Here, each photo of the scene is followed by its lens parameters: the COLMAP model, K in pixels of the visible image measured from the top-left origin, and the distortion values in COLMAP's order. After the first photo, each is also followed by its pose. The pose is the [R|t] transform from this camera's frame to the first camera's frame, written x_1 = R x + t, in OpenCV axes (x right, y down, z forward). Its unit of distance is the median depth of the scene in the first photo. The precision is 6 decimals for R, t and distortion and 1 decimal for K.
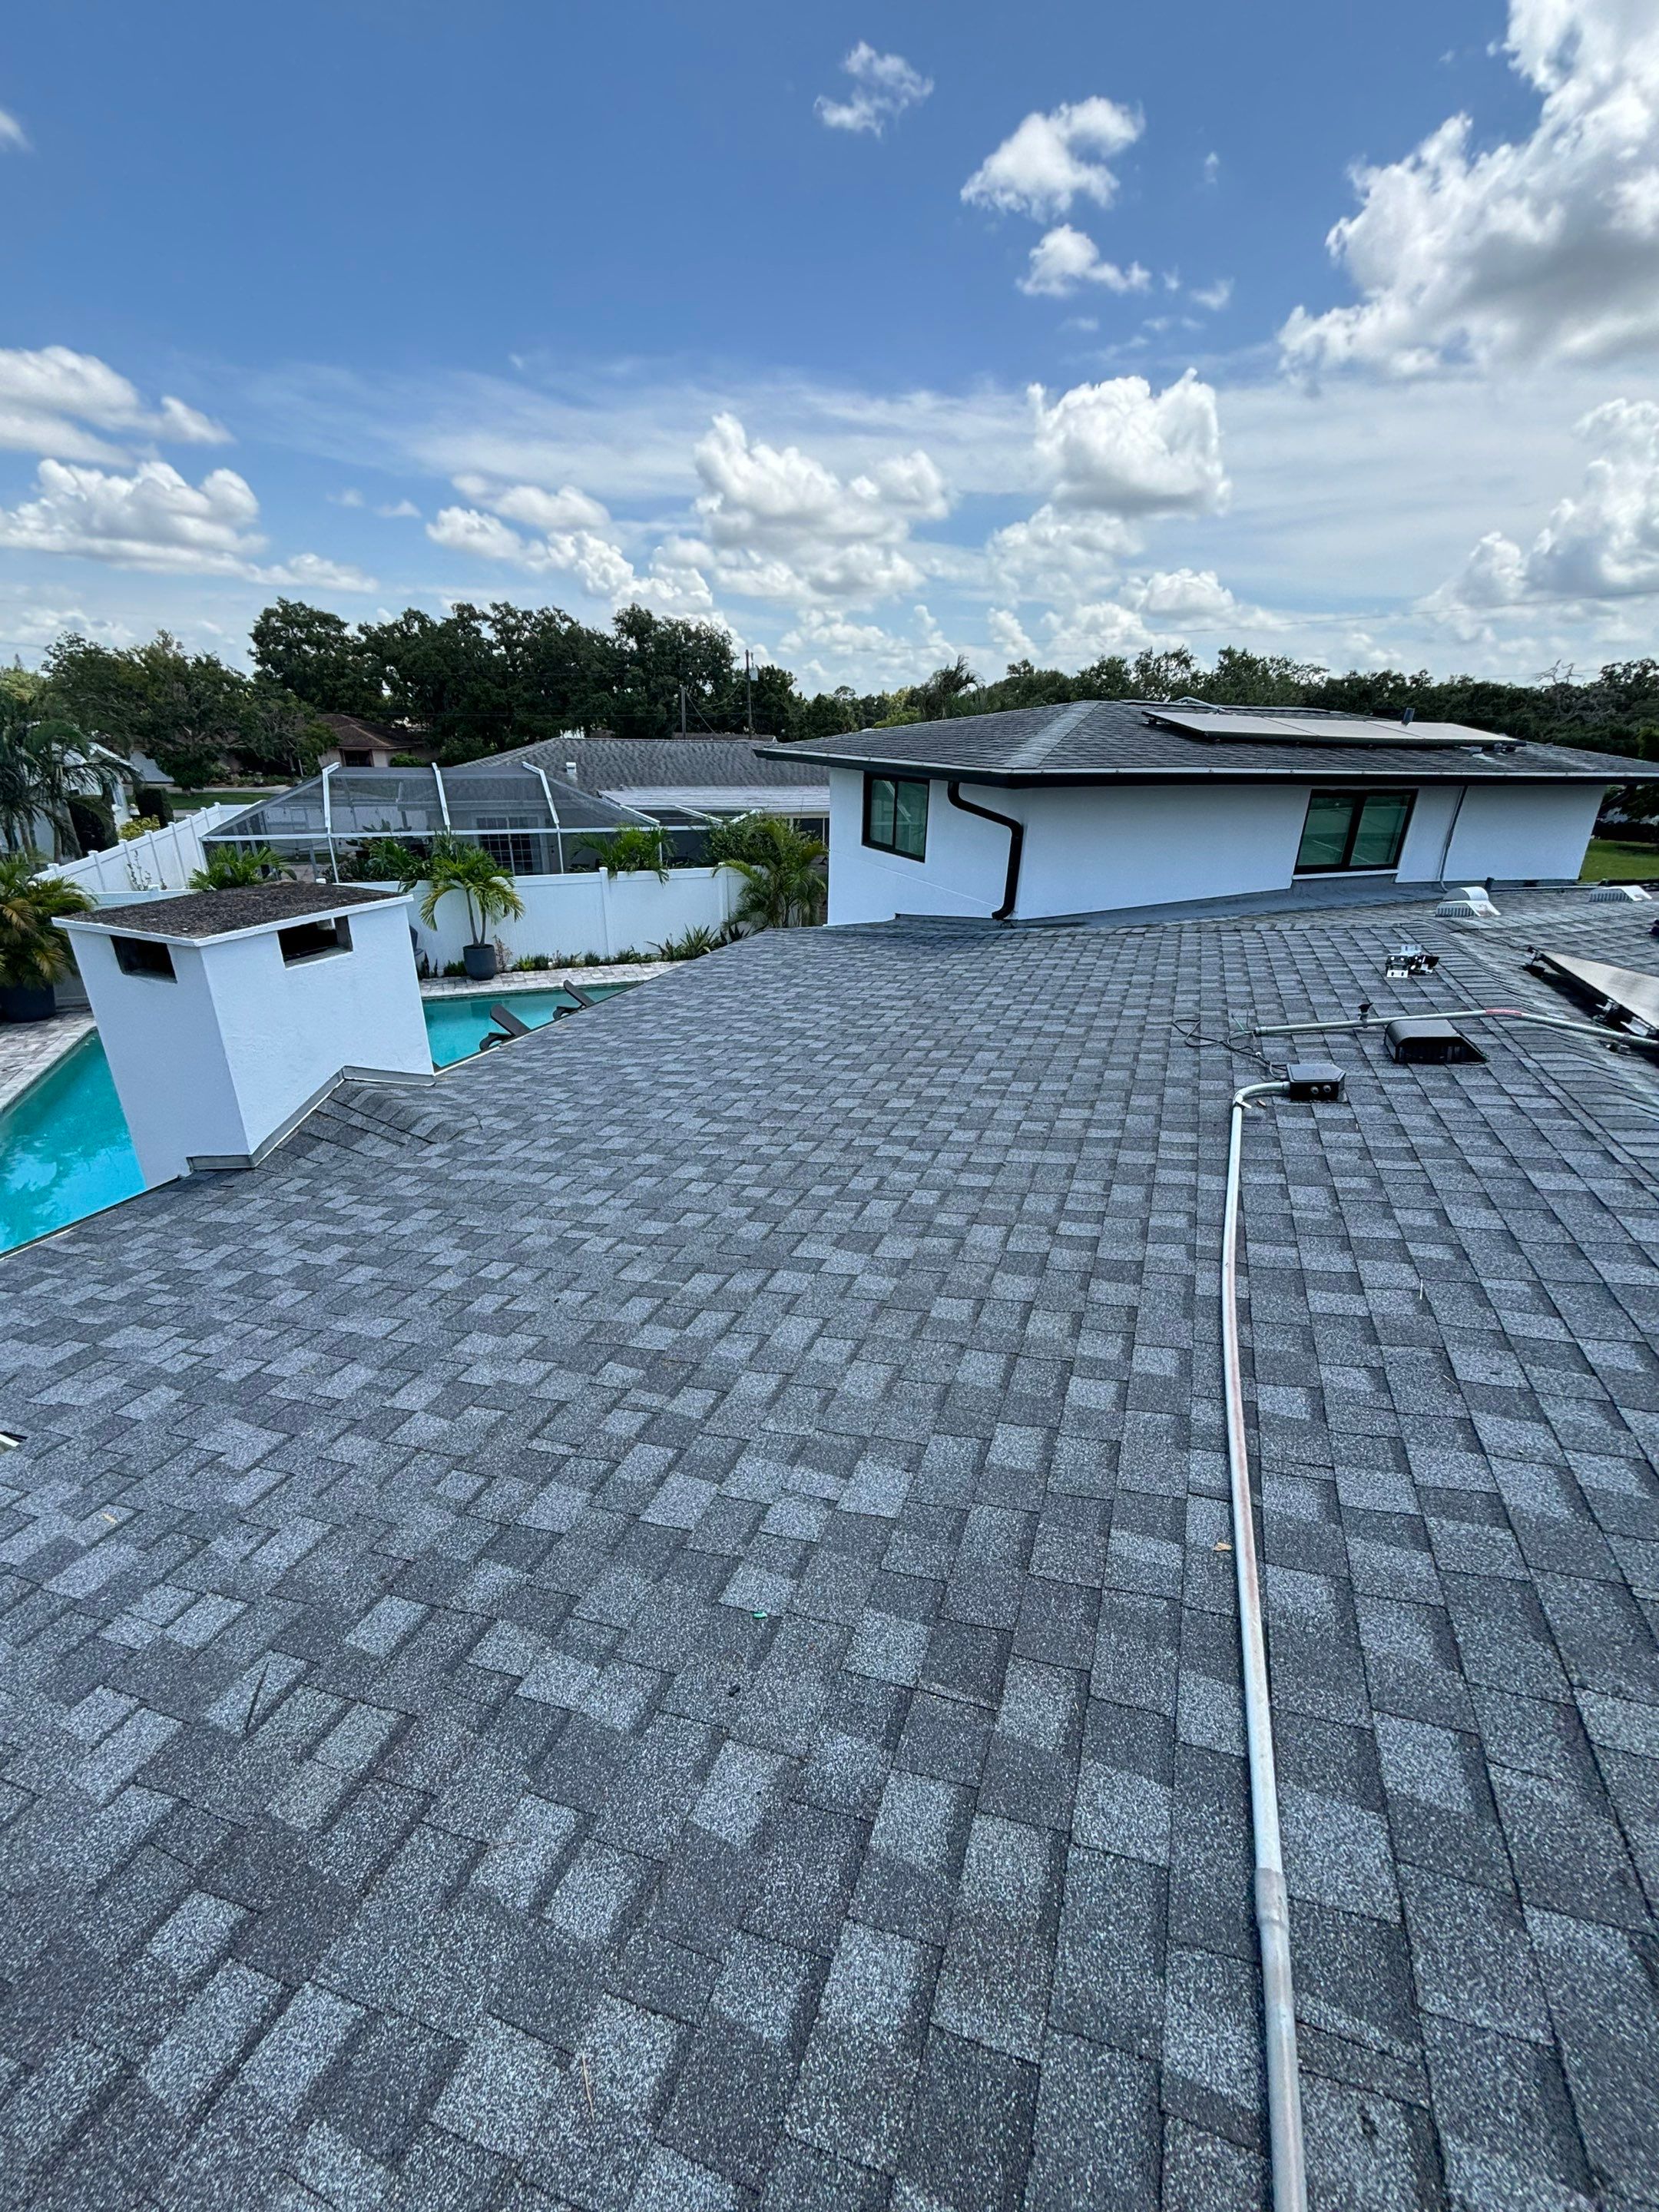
lens RADIAL K [[893.6, 0, 829.3], [0, 893.6, 1108.7], [0, 0, 1]] dist [-0.000850, 0.003157]
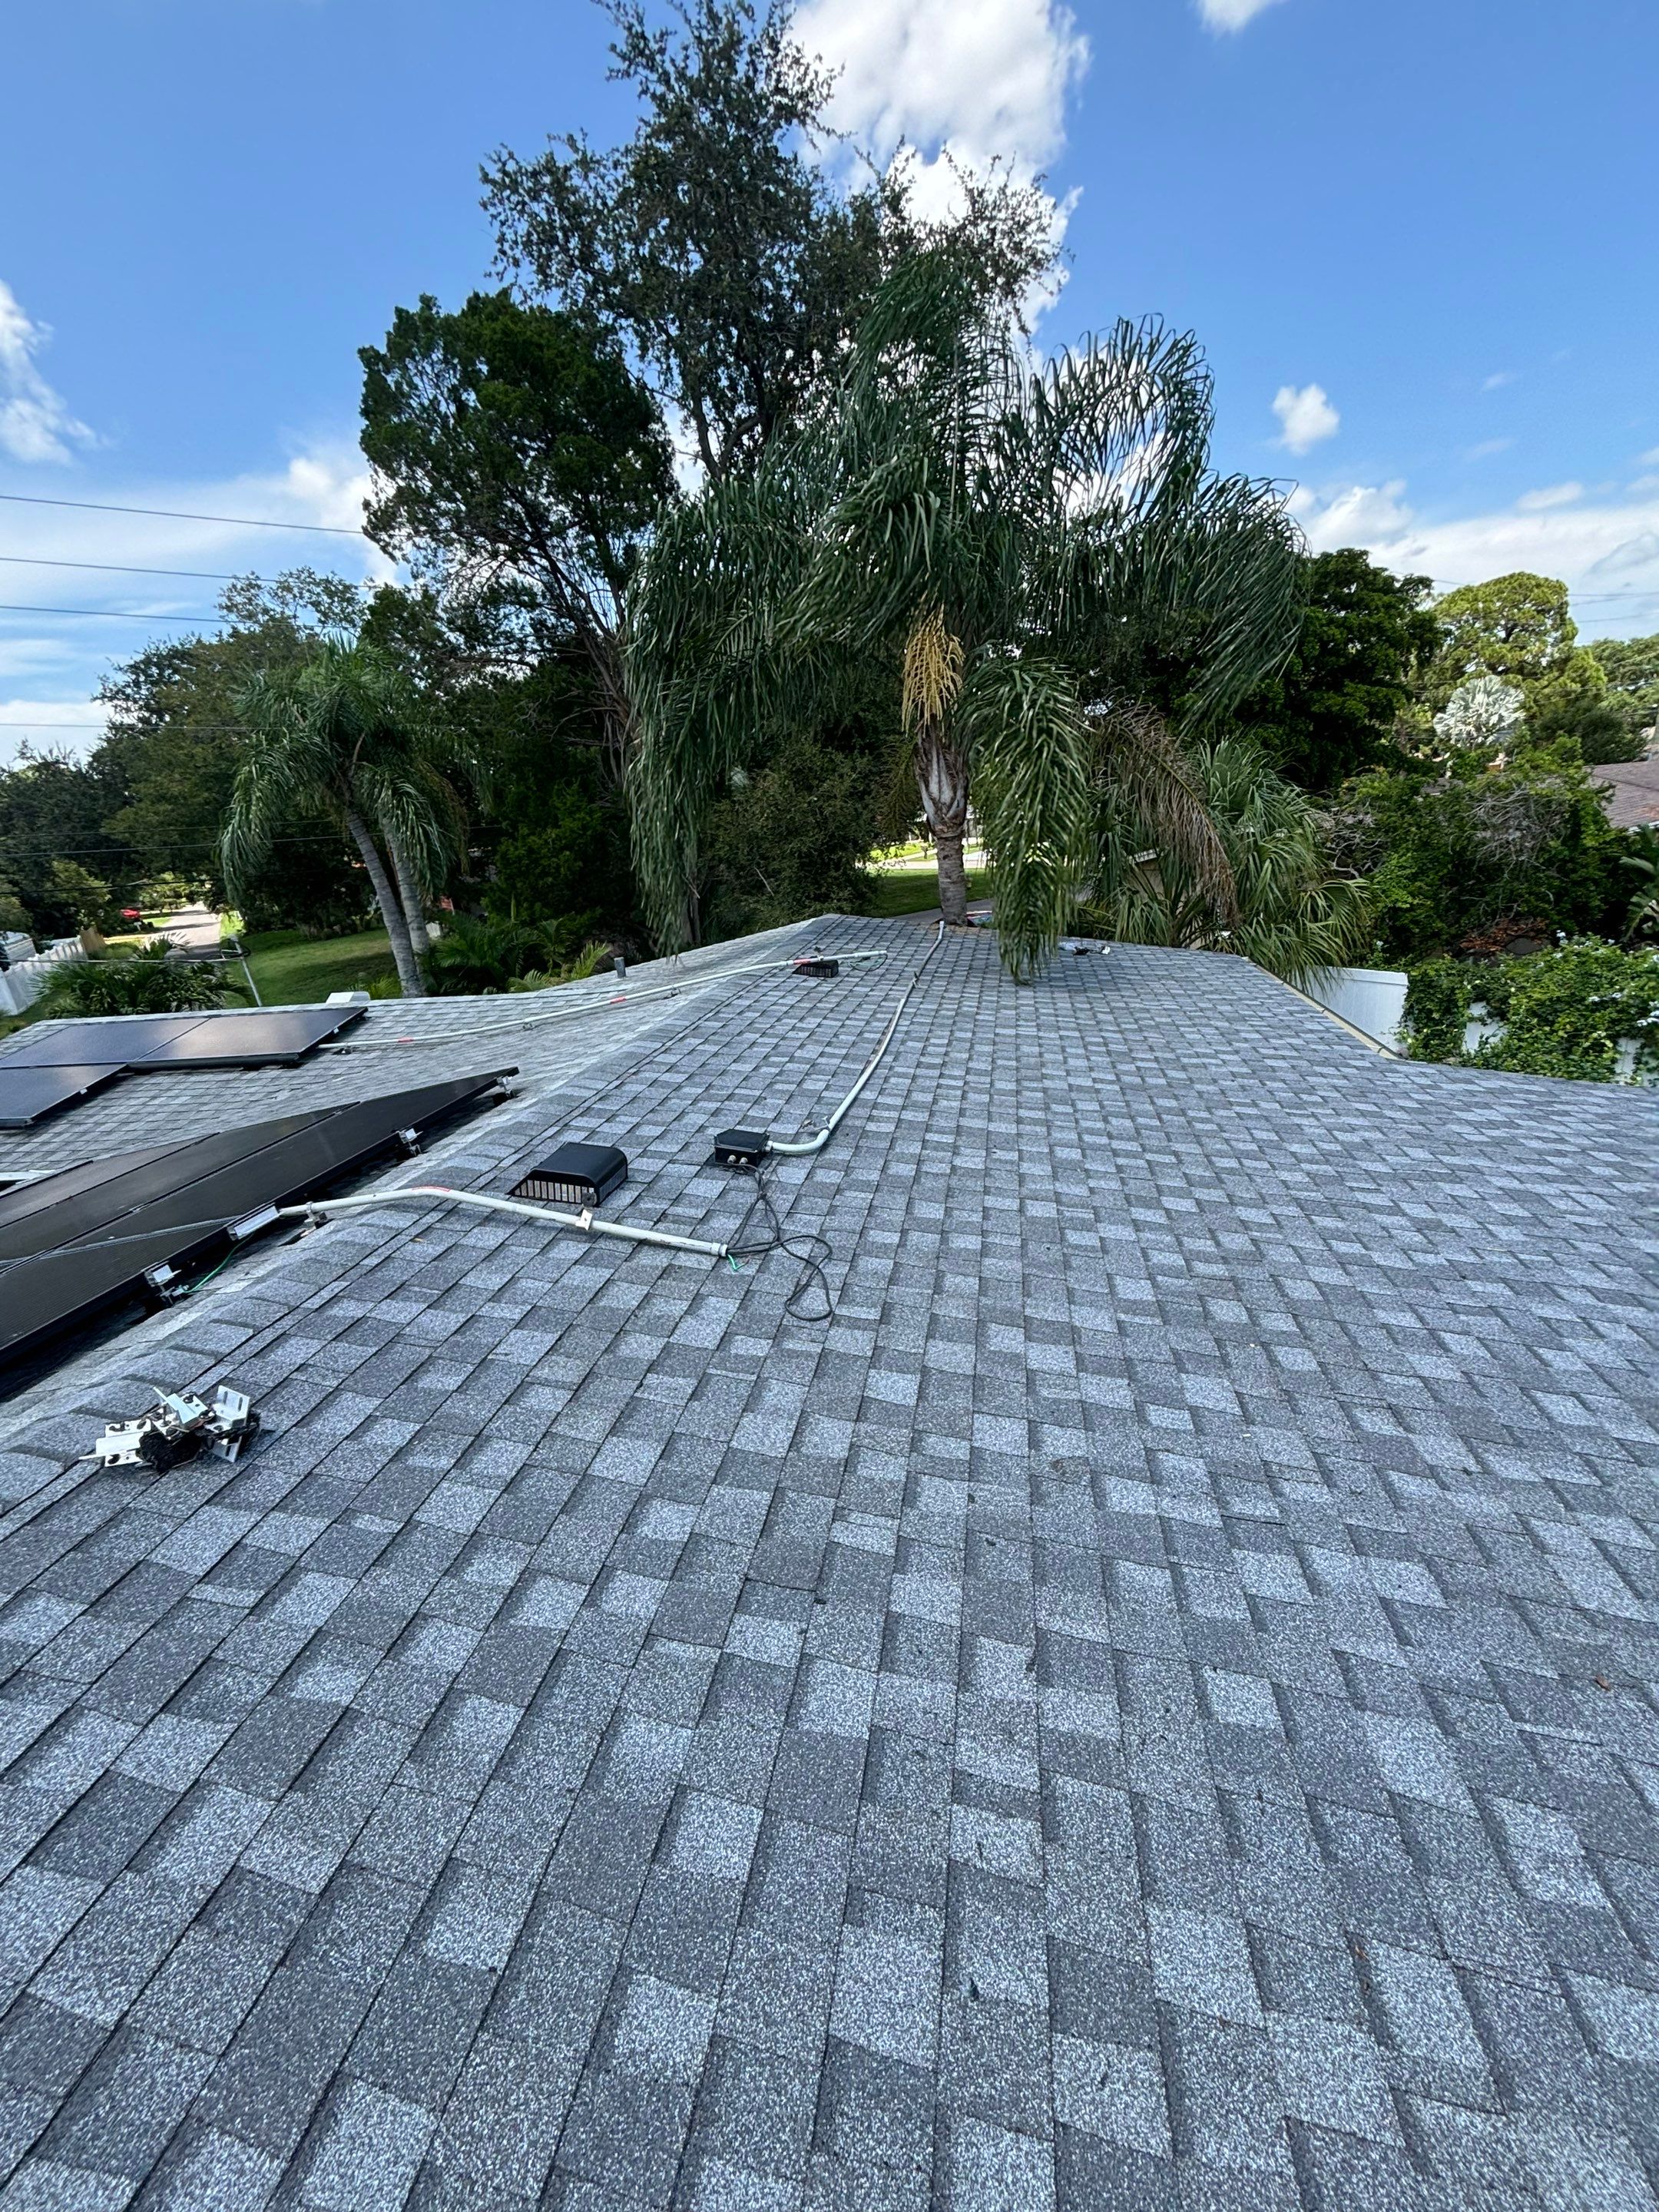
lens RADIAL K [[893.6, 0, 833.9], [0, 893.6, 1110.1], [0, 0, 1]] dist [-0.000850, 0.003157]
pose [[-0.979360, 0.133213, -0.152012, 0.699542], [0.000624, 0.754068, 0.656796, -0.849852], [0.202121, 0.643145, -0.738587, 2.062428]]
